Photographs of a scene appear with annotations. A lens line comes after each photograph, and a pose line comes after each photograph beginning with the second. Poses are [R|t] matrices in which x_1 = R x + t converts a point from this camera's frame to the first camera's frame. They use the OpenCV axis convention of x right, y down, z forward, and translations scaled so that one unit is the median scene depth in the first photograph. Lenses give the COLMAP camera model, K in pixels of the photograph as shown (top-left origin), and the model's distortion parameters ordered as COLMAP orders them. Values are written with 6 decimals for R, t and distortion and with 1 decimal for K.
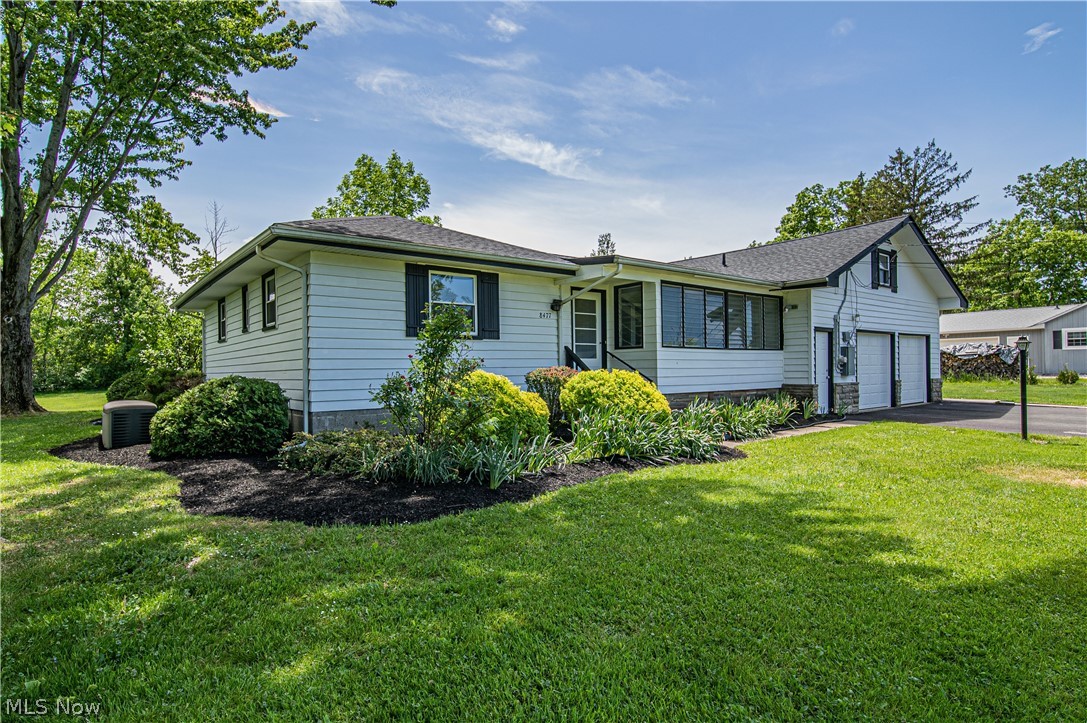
lens RADIAL K [[583.1, 0, 543.5], [0, 583.1, 361.5], [0, 0, 1]] dist [0.000552, 0.000051]
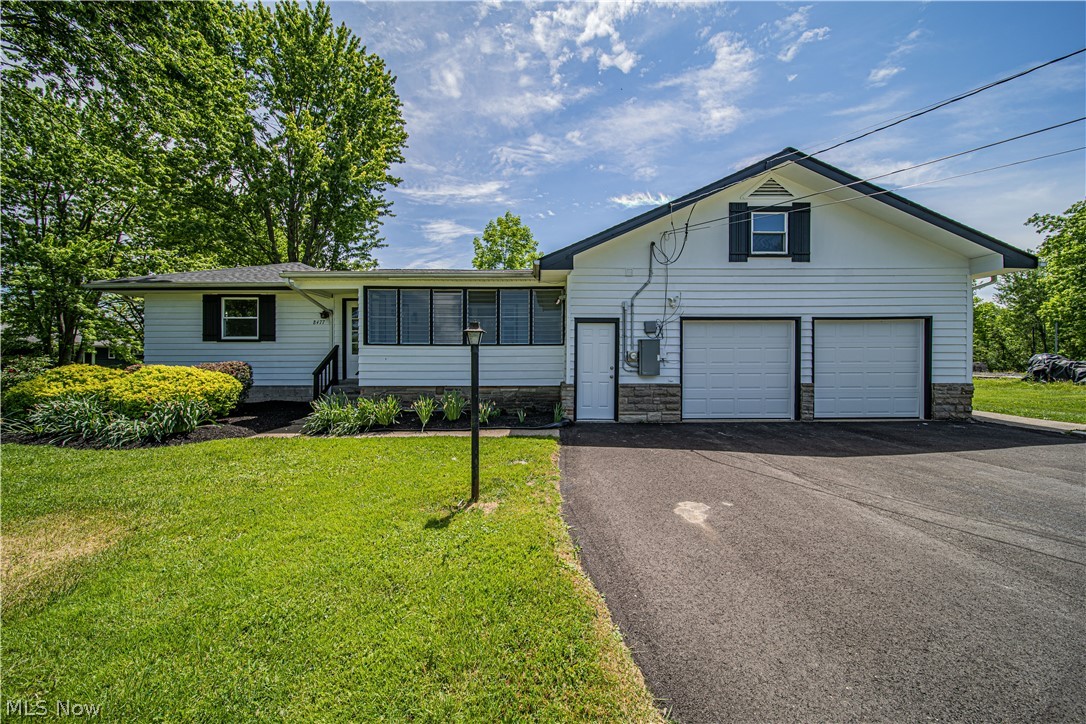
lens RADIAL K [[379.0, 0, 546.9], [0, 379.0, 360.3], [0, 0, 1]] dist [0.001419, -0.000627]
pose [[0.783956, 0.014025, -0.620658, 0.752648], [0.000935, 0.999717, 0.023772, -0.009138], [0.620815, -0.019217, 0.783721, 0.507274]]
